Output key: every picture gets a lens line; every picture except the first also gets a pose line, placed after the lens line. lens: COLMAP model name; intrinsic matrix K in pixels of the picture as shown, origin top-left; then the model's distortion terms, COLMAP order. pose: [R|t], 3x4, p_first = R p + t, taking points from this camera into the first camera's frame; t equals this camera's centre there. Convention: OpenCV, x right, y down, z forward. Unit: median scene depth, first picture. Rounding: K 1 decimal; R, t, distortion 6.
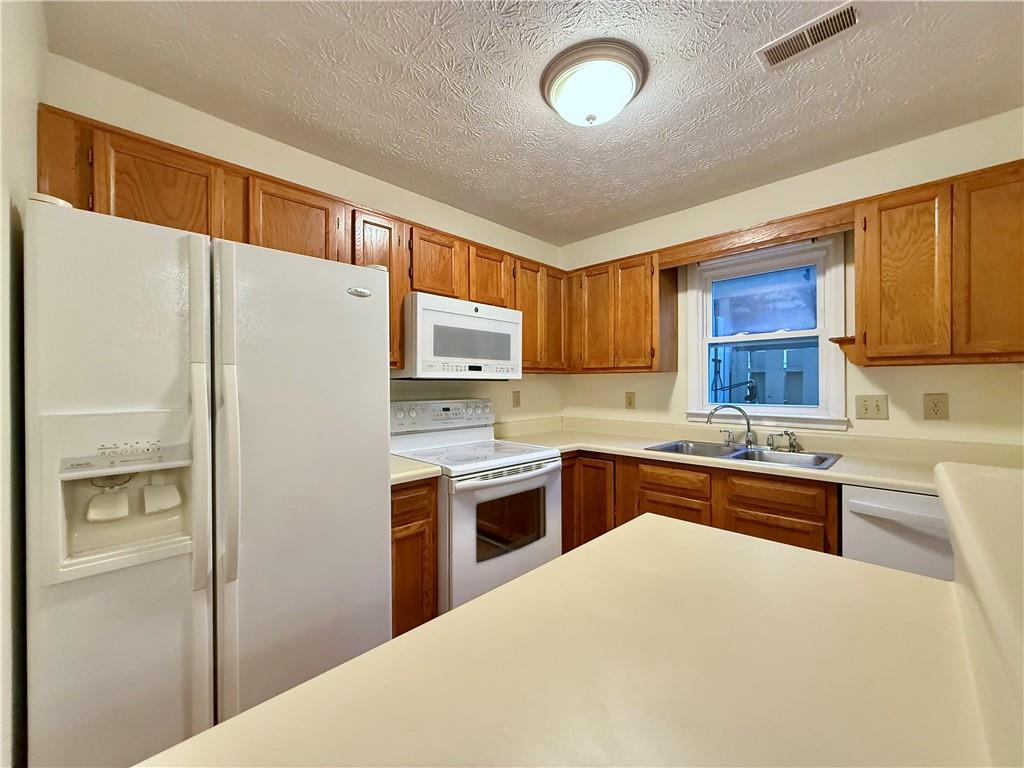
lens RADIAL K [[407.4, 0, 509.1], [0, 407.4, 385.1], [0, 0, 1]] dist [-0.000183, -0.000104]
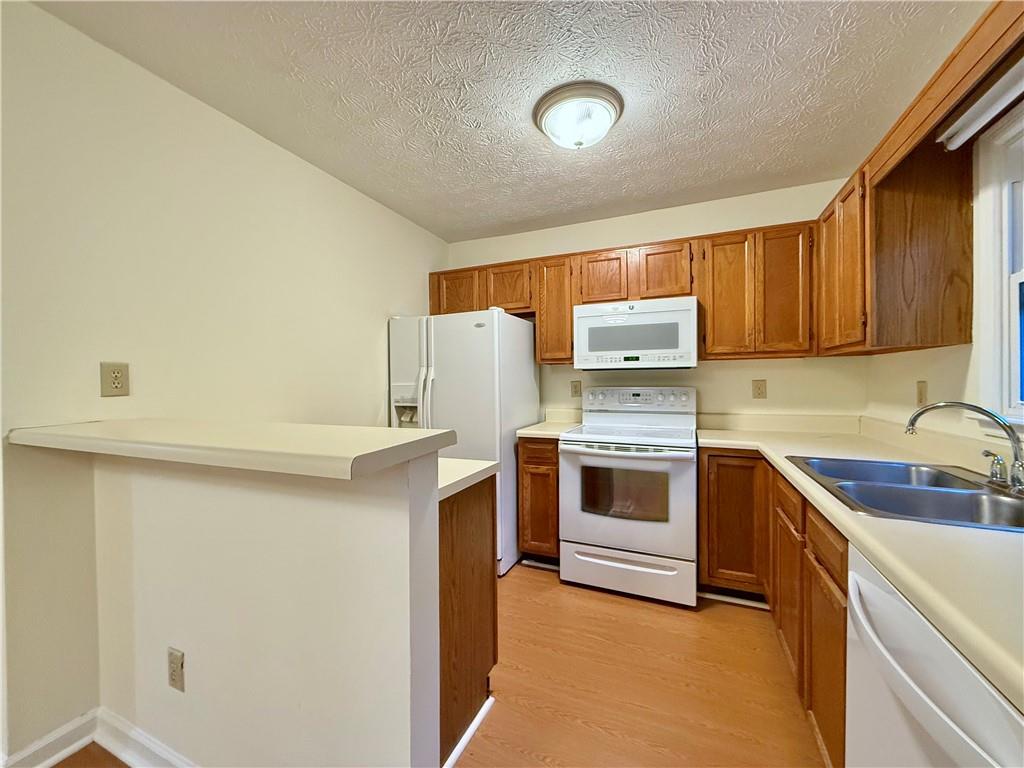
lens RADIAL K [[407.4, 0, 509.1], [0, 407.4, 385.1], [0, 0, 1]] dist [-0.000183, -0.000104]
pose [[0.370829, 0.010242, -0.928645, 0.922049], [0.008456, 0.999861, 0.014404, 0.014360], [0.928663, -0.013194, 0.370691, 0.277431]]
